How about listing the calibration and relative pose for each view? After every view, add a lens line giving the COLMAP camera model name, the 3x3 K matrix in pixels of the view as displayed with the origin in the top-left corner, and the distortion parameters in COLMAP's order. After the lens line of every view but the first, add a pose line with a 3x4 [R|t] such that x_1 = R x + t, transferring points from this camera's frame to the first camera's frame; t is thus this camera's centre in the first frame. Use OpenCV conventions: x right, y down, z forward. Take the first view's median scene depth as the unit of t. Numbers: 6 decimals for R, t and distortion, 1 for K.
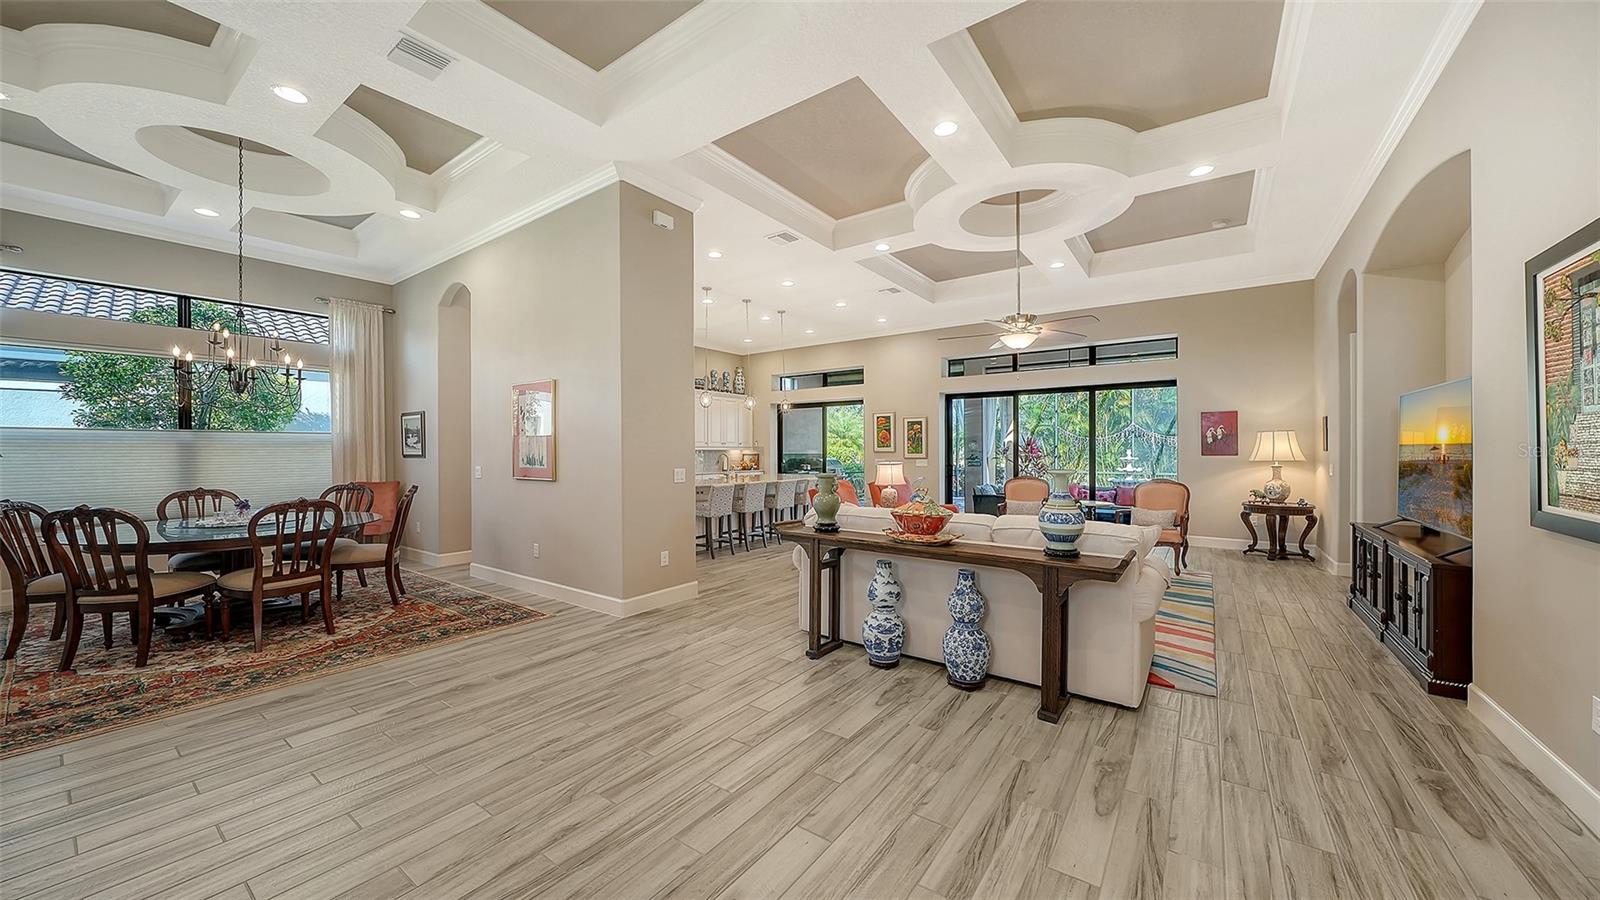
lens RADIAL K [[561.3, 0, 805.5], [0, 561.3, 457.5], [0, 0, 1]] dist [-0.000590, -0.000319]
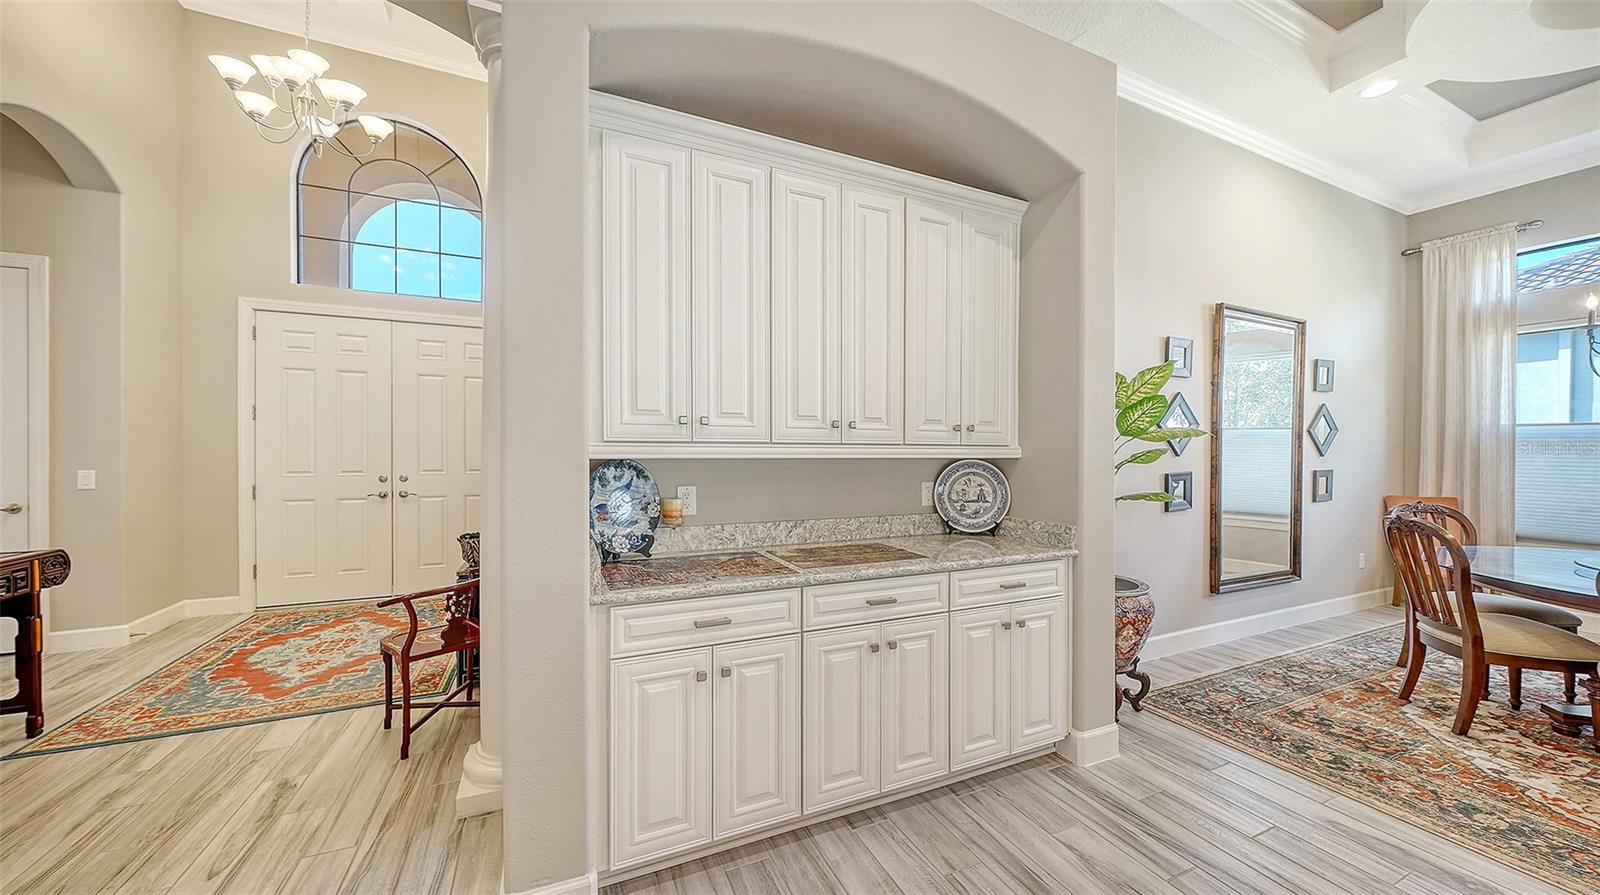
lens RADIAL K [[556.9, 0, 799.9], [0, 556.9, 450.0], [0, 0, 1]] dist [-0.009888, -0.000153]
pose [[-0.504628, 0.001177, -0.863336, -0.048126], [-0.015508, 0.999825, 0.010428, -0.002881], [0.863198, 0.018651, -0.504521, 0.304965]]
